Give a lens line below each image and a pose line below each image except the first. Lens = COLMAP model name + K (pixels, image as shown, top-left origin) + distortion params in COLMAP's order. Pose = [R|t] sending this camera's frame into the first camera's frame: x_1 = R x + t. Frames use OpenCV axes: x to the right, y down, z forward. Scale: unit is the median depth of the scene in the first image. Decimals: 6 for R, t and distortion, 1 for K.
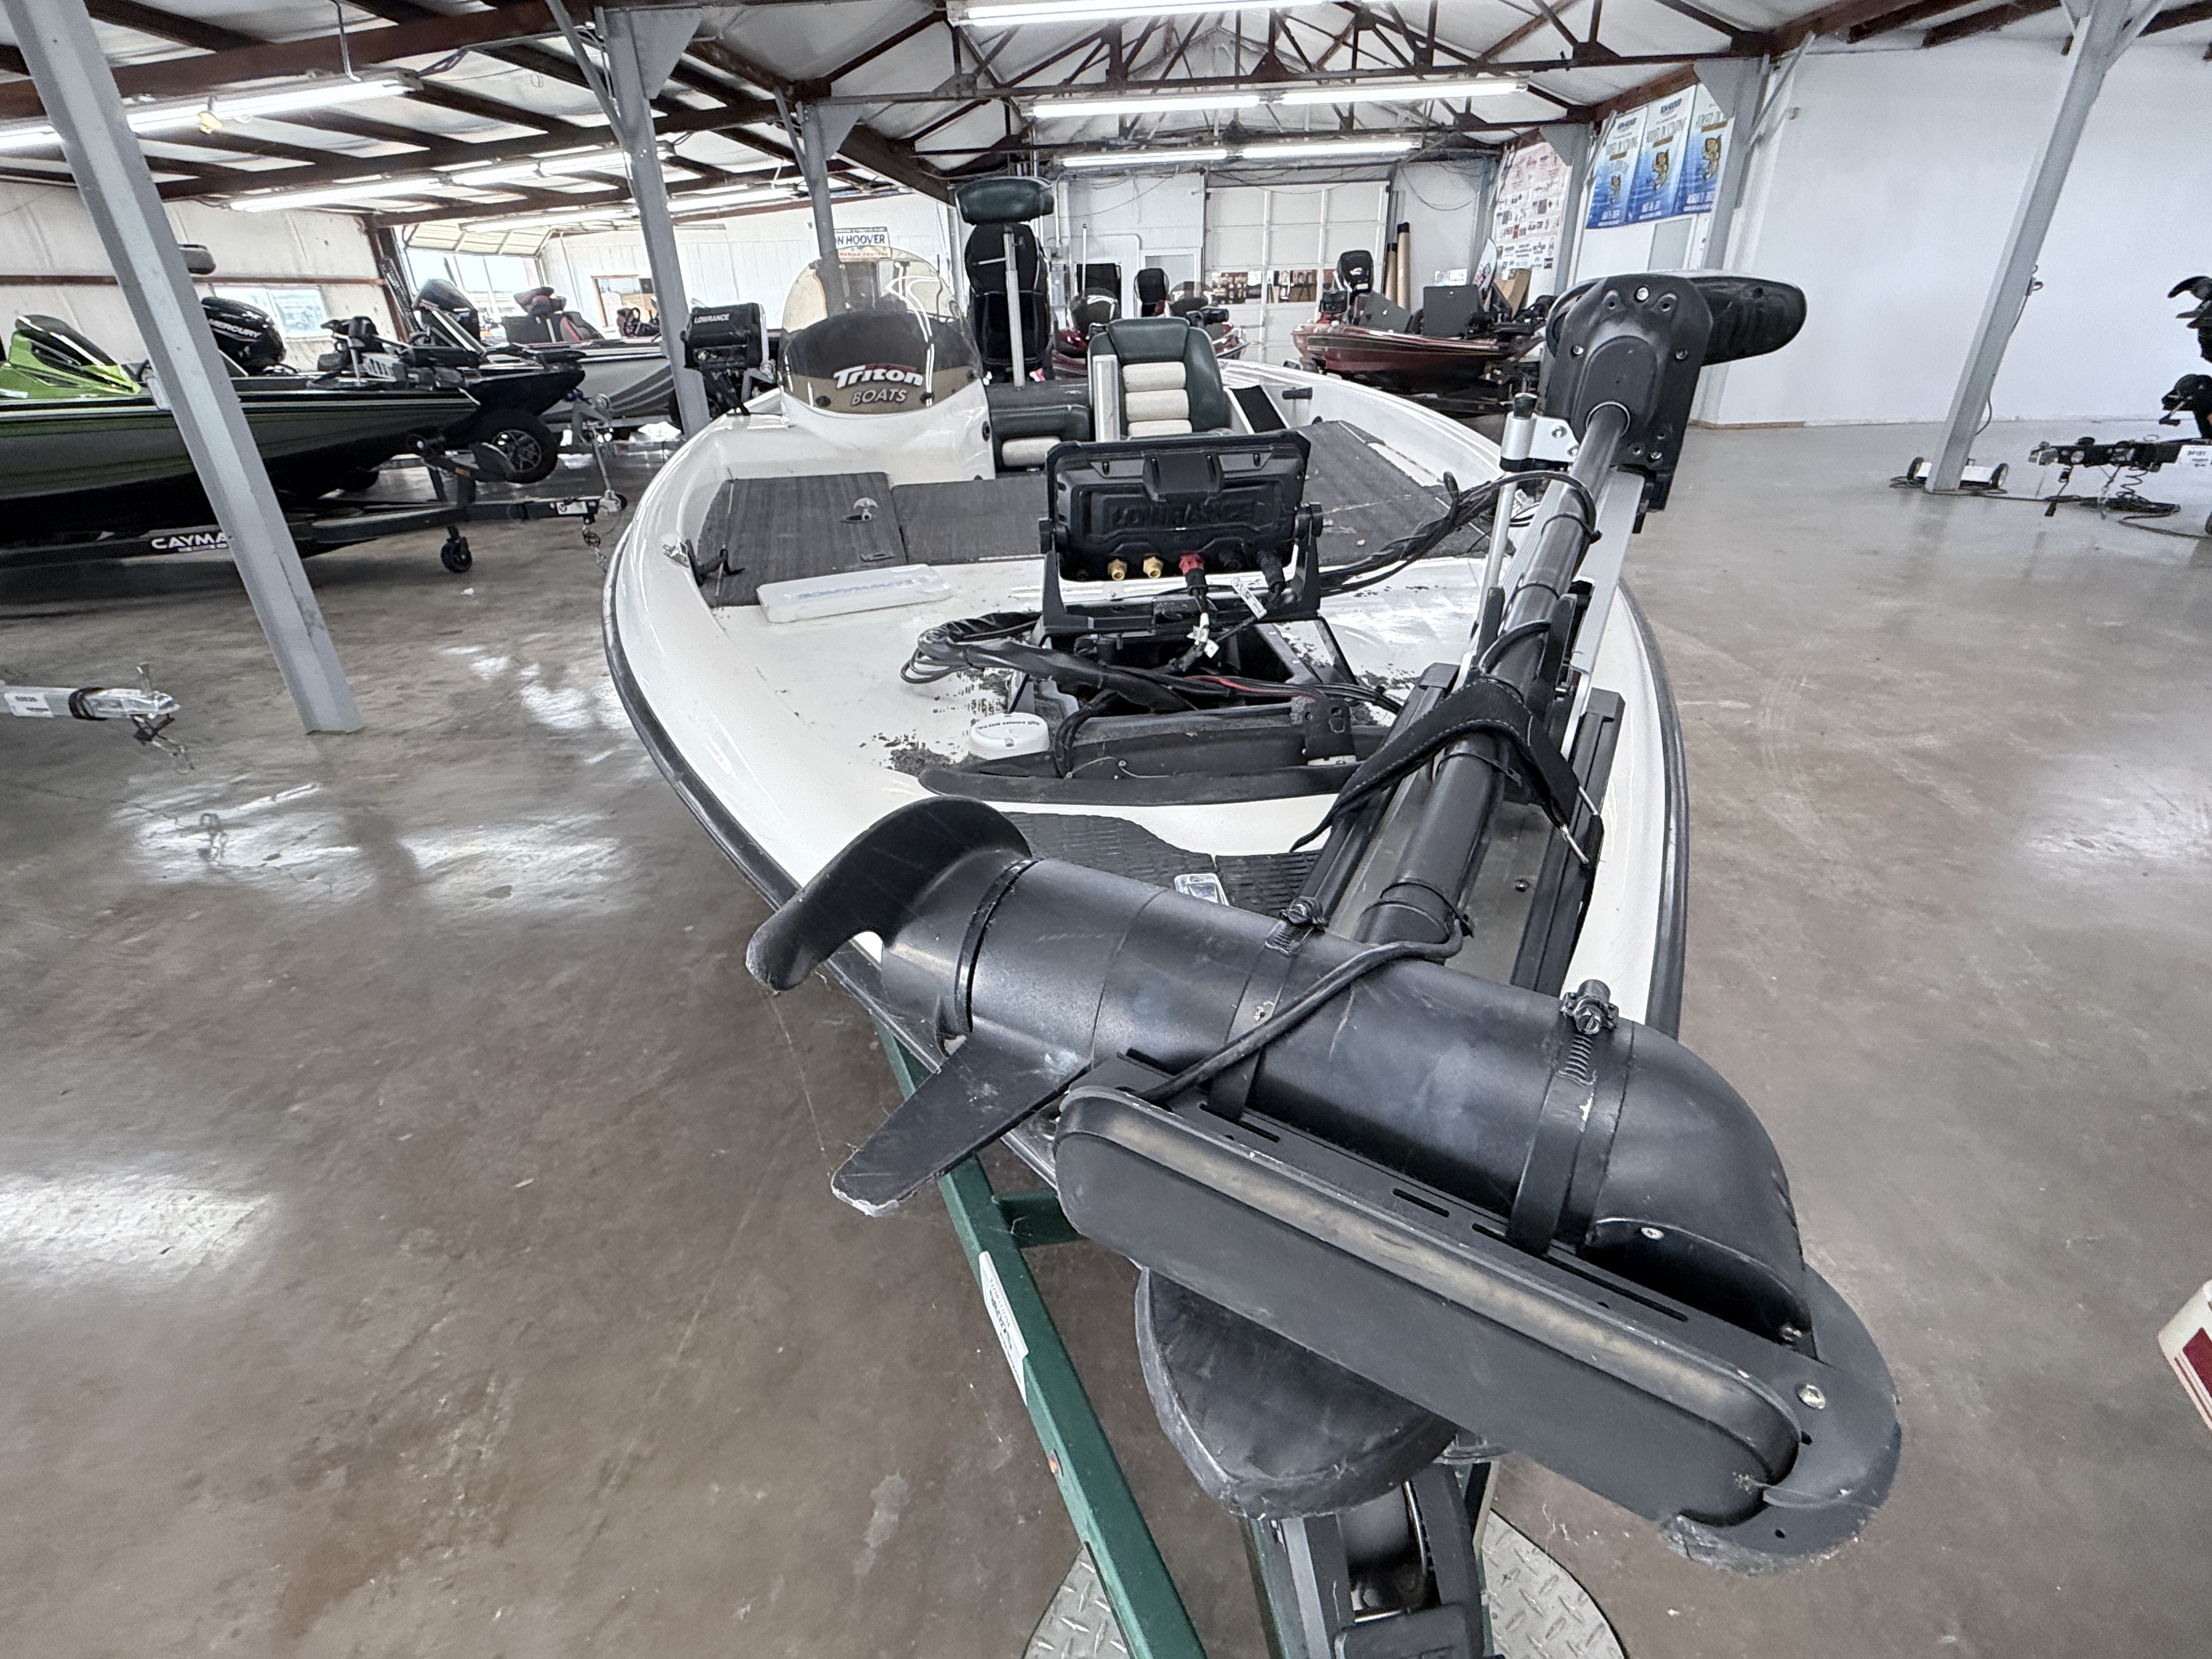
lens RADIAL K [[1017.7, 0, 1106.0], [0, 1017.7, 829.5], [0, 0, 1]] dist [0.000656, -0.000267]
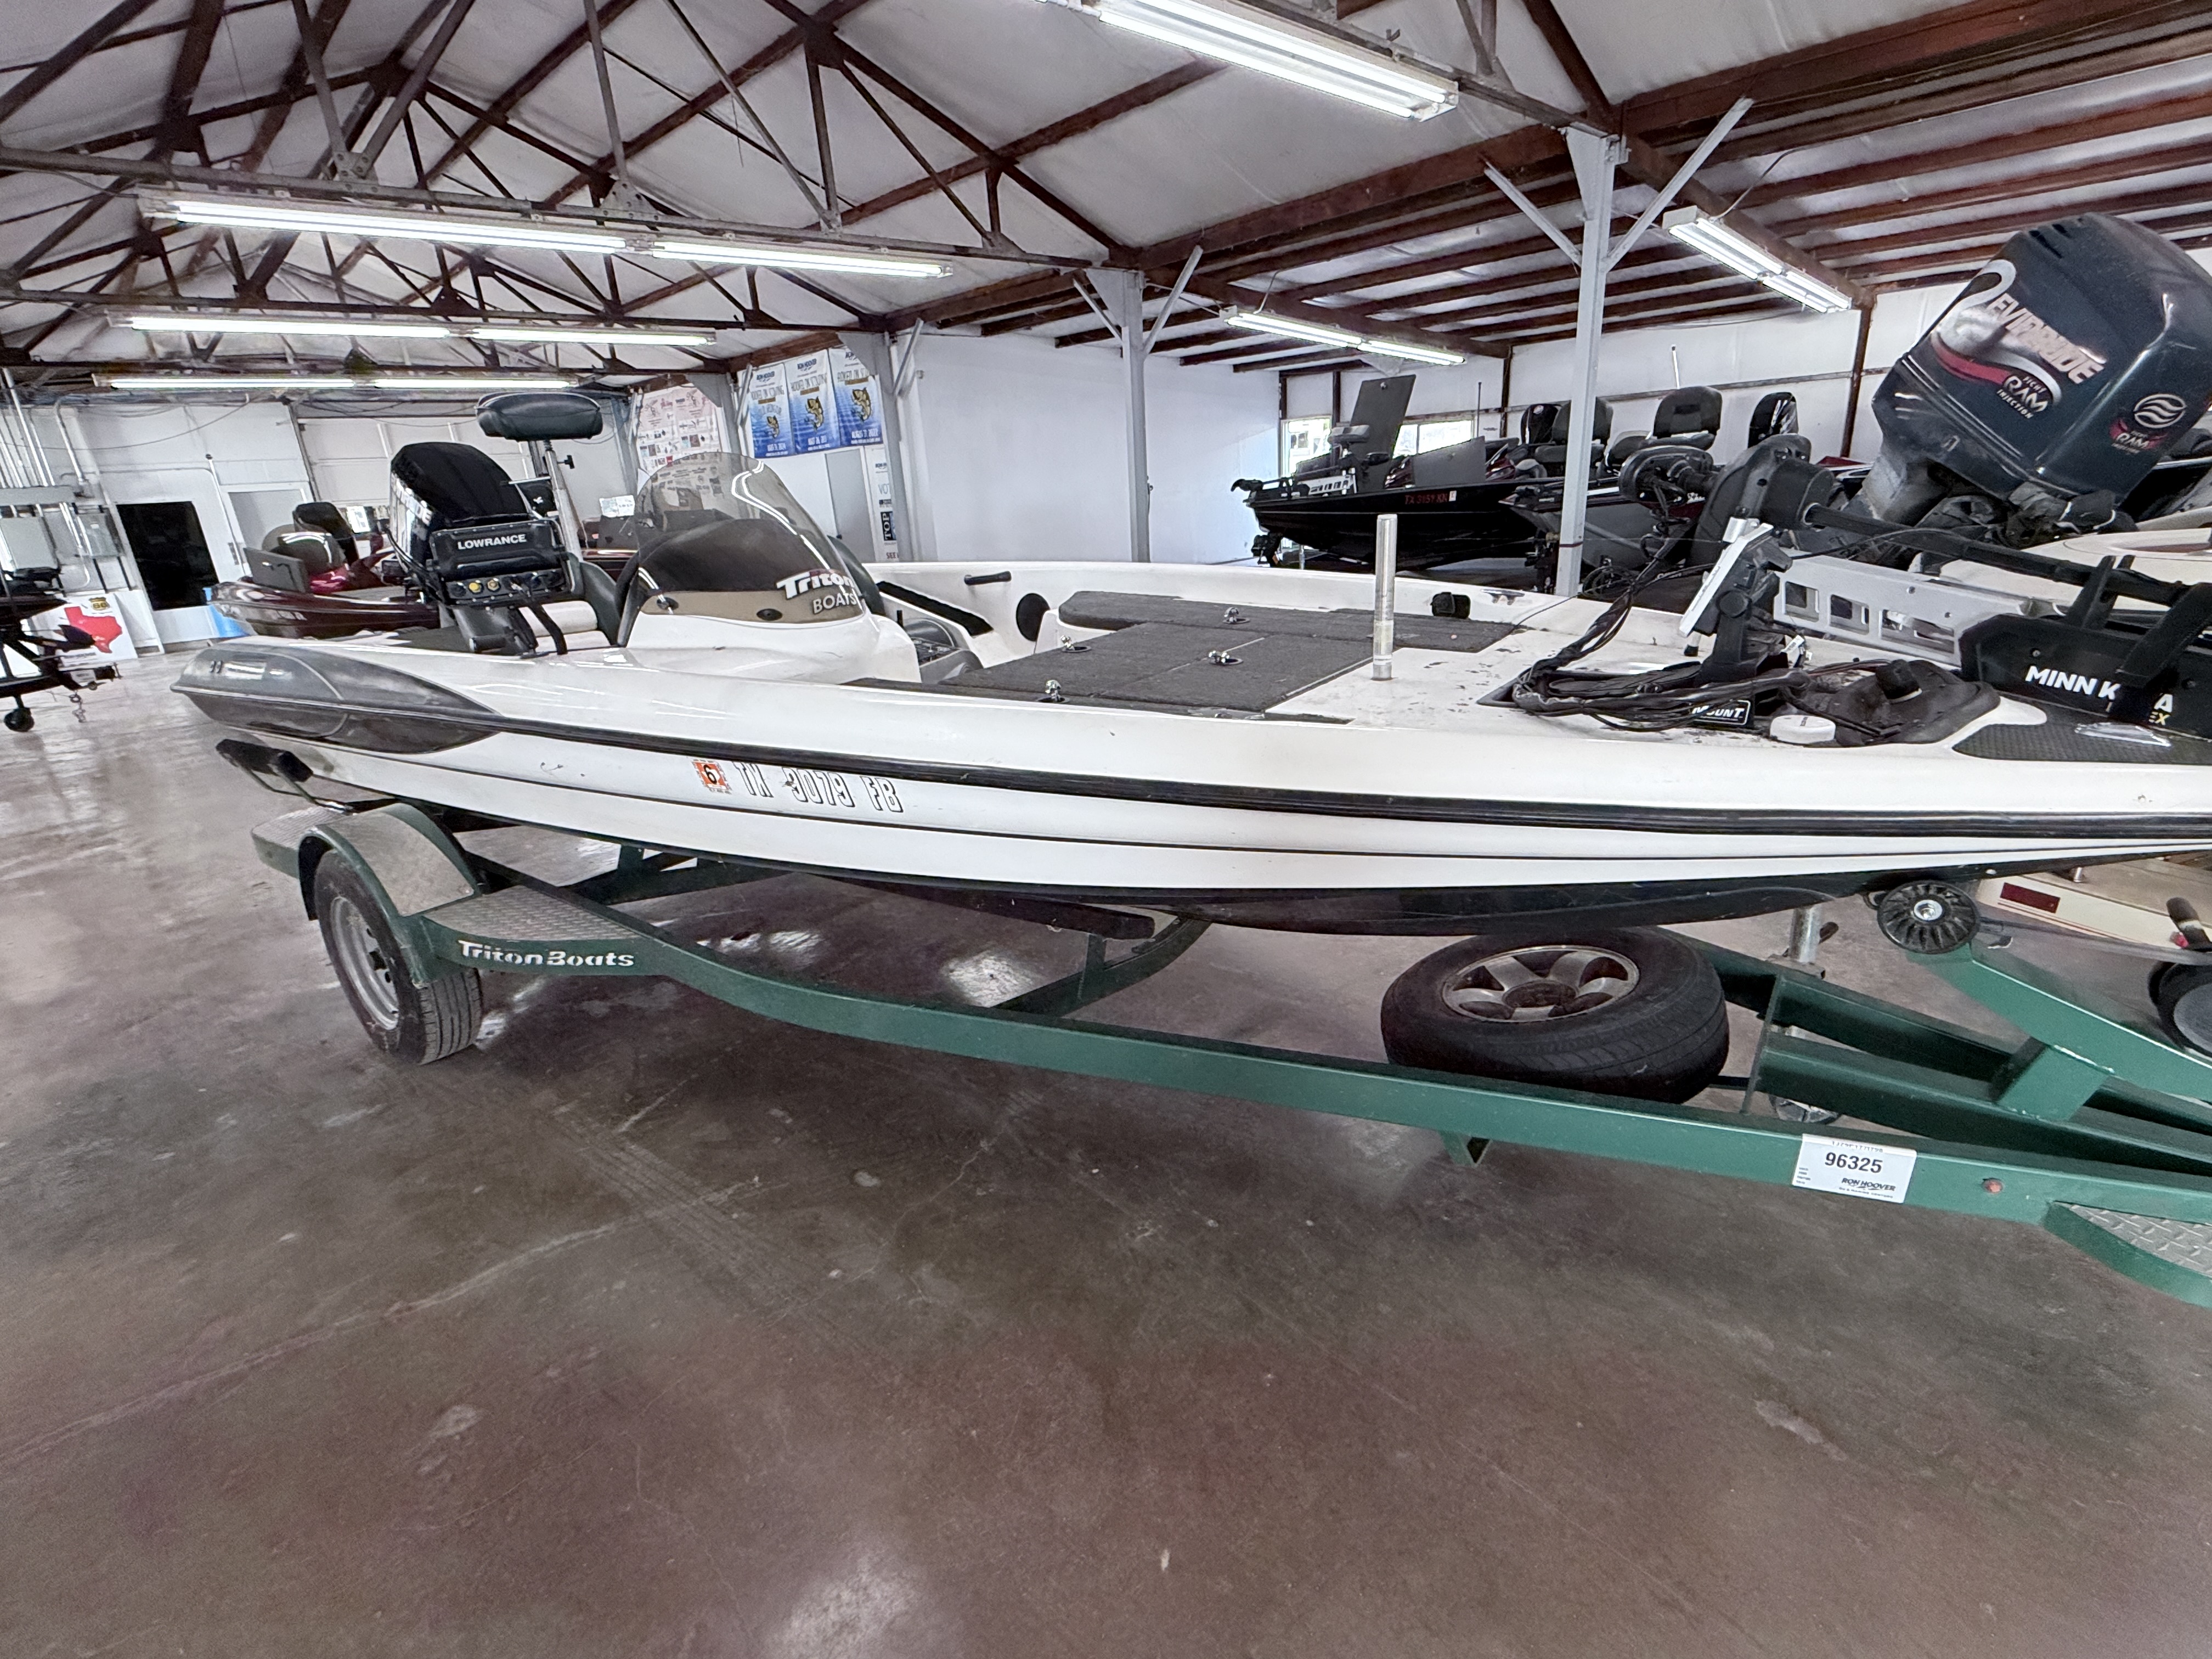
lens RADIAL K [[1017.7, 0, 1106.0], [0, 1017.7, 829.5], [0, 0, 1]] dist [0.000656, -0.000267]
pose [[0.692712, -0.250635, 0.676263, -0.143907], [0.372678, 0.927177, -0.038115, -0.023224], [-0.617463, 0.278432, 0.735673, 0.049556]]
